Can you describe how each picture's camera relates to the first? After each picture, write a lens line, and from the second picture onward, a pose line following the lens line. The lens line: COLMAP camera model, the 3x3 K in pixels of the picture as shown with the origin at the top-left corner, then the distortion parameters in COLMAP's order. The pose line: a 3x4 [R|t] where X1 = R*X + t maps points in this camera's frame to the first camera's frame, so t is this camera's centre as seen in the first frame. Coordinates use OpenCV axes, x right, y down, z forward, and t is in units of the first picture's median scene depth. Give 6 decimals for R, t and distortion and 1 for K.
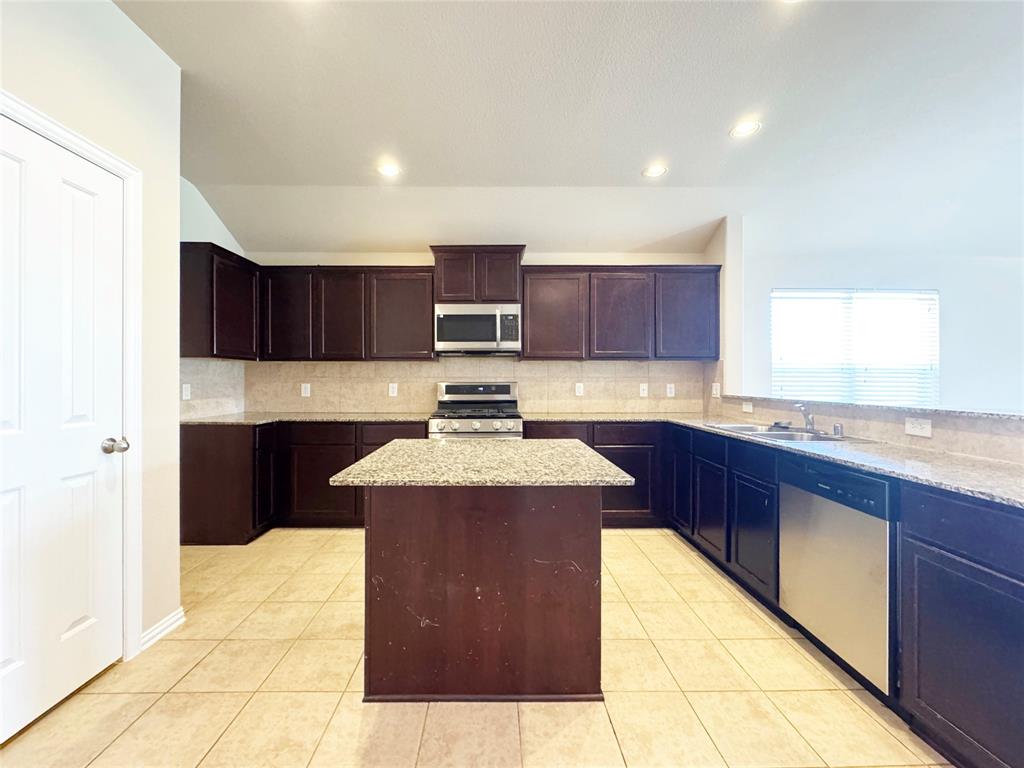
lens RADIAL K [[398.0, 0, 513.6], [0, 398.0, 371.2], [0, 0, 1]] dist [0.002403, 0.000194]
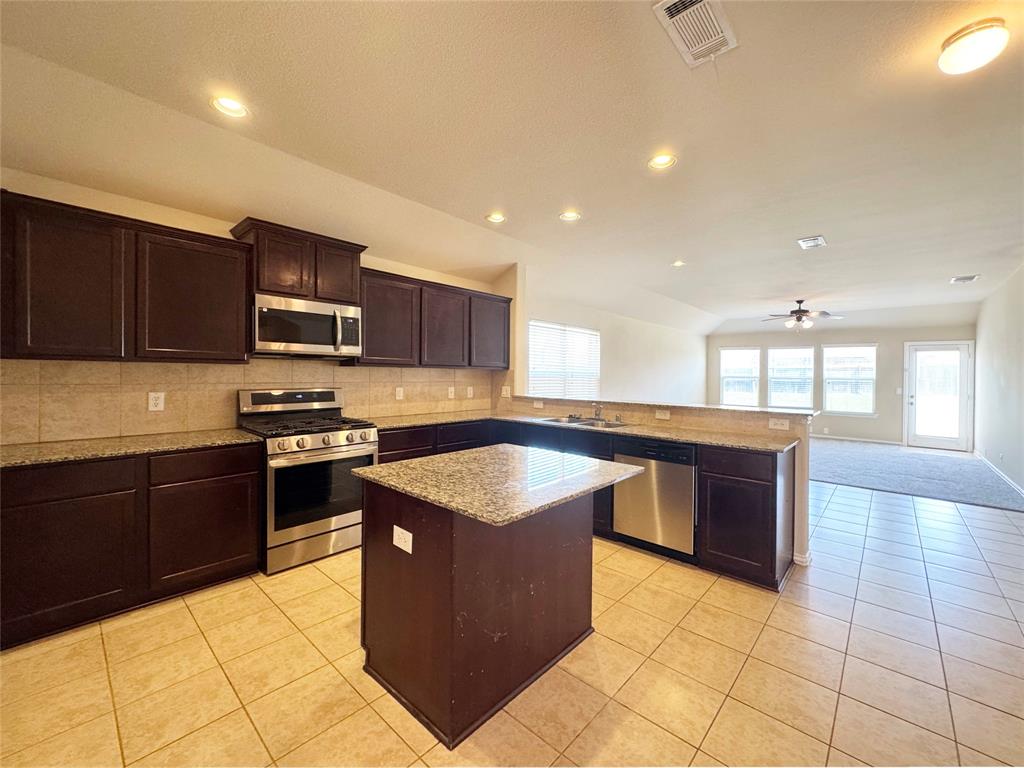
lens RADIAL K [[359.6, 0, 525.3], [0, 359.6, 373.7], [0, 0, 1]] dist [-0.006769, -0.000005]
pose [[0.728299, 0.011571, 0.685162, -0.284205], [-0.021547, 0.999750, 0.006020, -0.022591], [-0.684921, -0.019148, 0.728366, 0.097807]]
